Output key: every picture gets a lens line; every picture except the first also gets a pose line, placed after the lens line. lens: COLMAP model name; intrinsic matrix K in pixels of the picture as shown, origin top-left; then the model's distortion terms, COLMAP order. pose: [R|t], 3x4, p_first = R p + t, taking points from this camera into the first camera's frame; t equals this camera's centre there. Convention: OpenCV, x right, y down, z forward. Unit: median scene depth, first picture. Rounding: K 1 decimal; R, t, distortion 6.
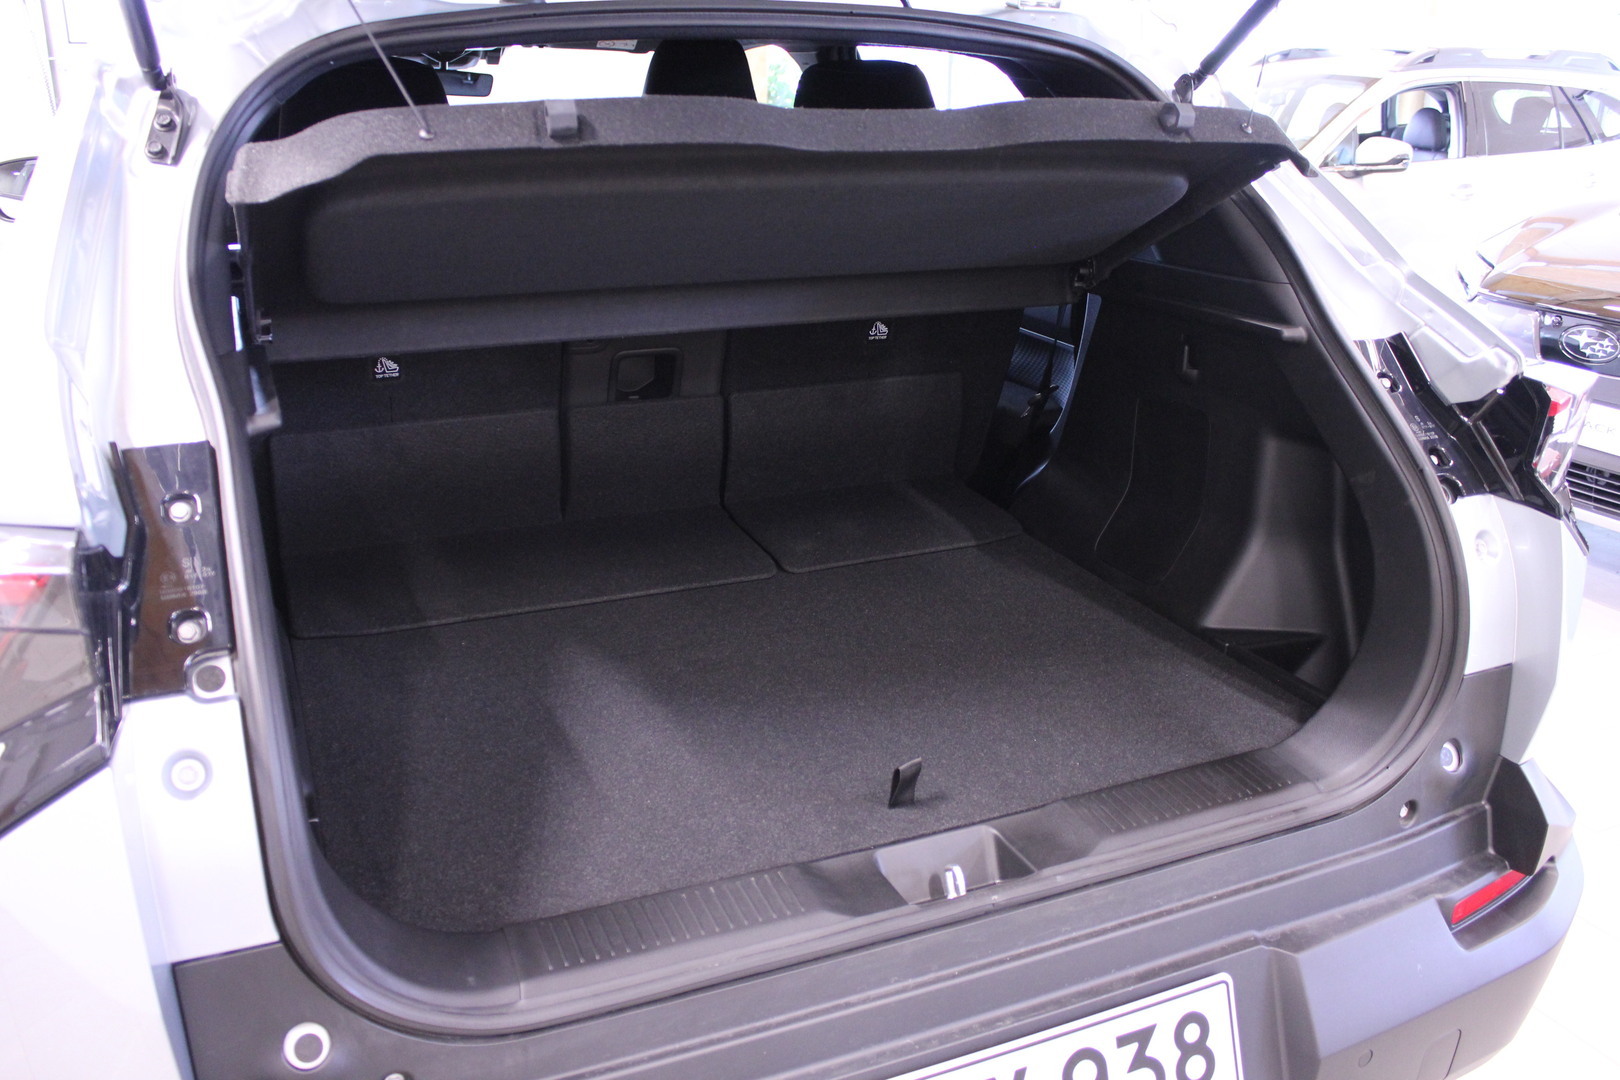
lens RADIAL K [[1322.2, 0, 782.9], [0, 1322.2, 534.8], [0, 0, 1]] dist [-0.153011, 0.119396]
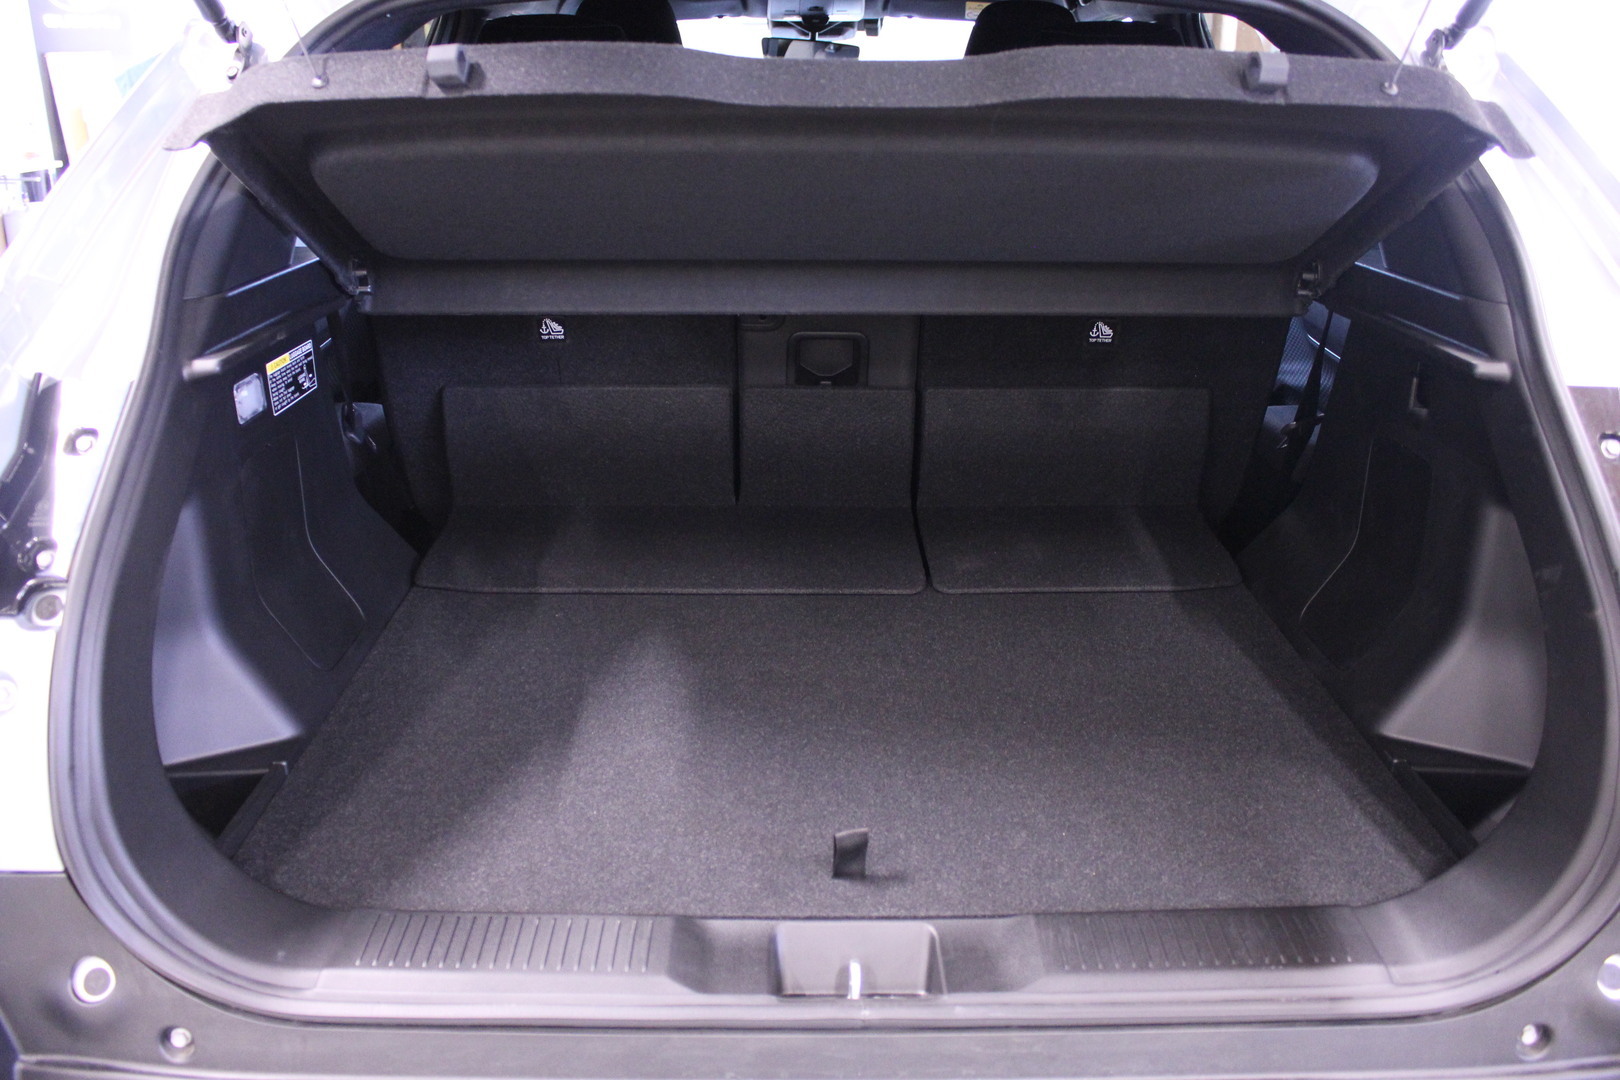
lens RADIAL K [[1322.2, 0, 810.8], [0, 1322.2, 529.1], [0, 0, 1]] dist [-0.153011, 0.119396]
pose [[0.925554, 0.126271, -0.356938, 0.317066], [-0.124366, 0.991830, 0.028383, -0.037176], [0.357606, 0.018121, 0.933697, 0.175035]]
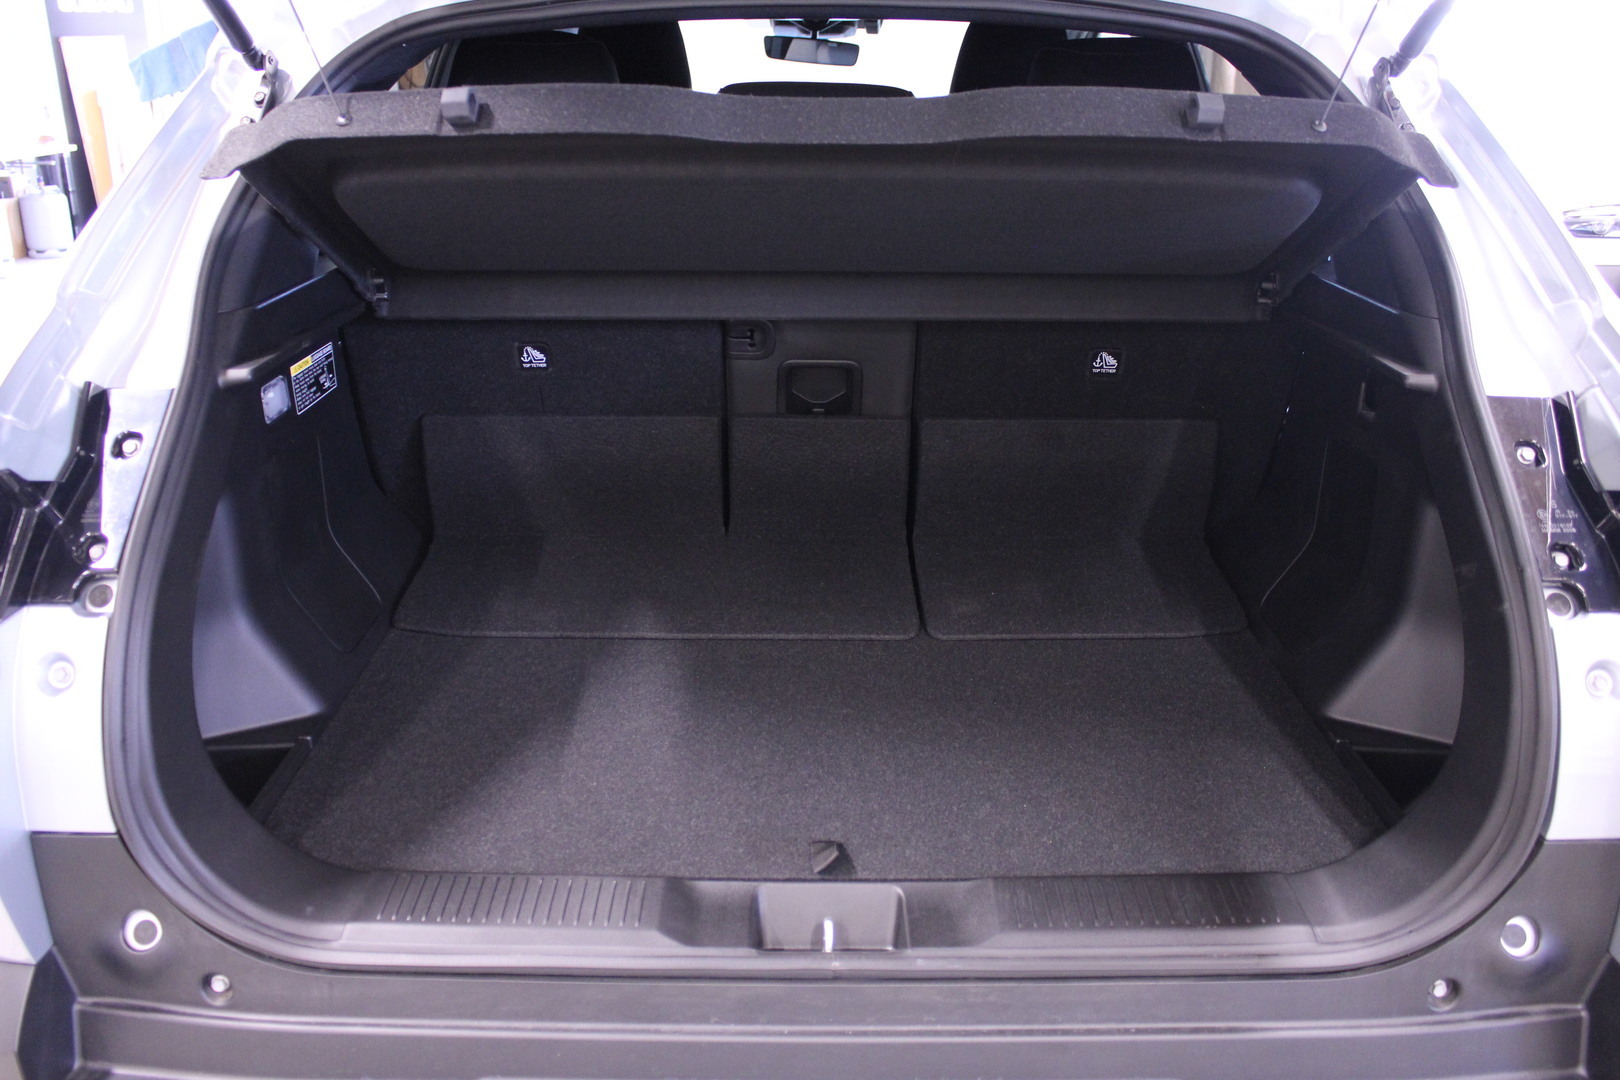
lens RADIAL K [[1322.2, 0, 810.3], [0, 1322.2, 529.0], [0, 0, 1]] dist [-0.153011, 0.119396]
pose [[0.922334, 0.134731, -0.362144, 0.359069], [-0.127381, 0.990868, 0.044218, -0.052020], [0.364794, 0.005347, 0.931073, 0.113745]]
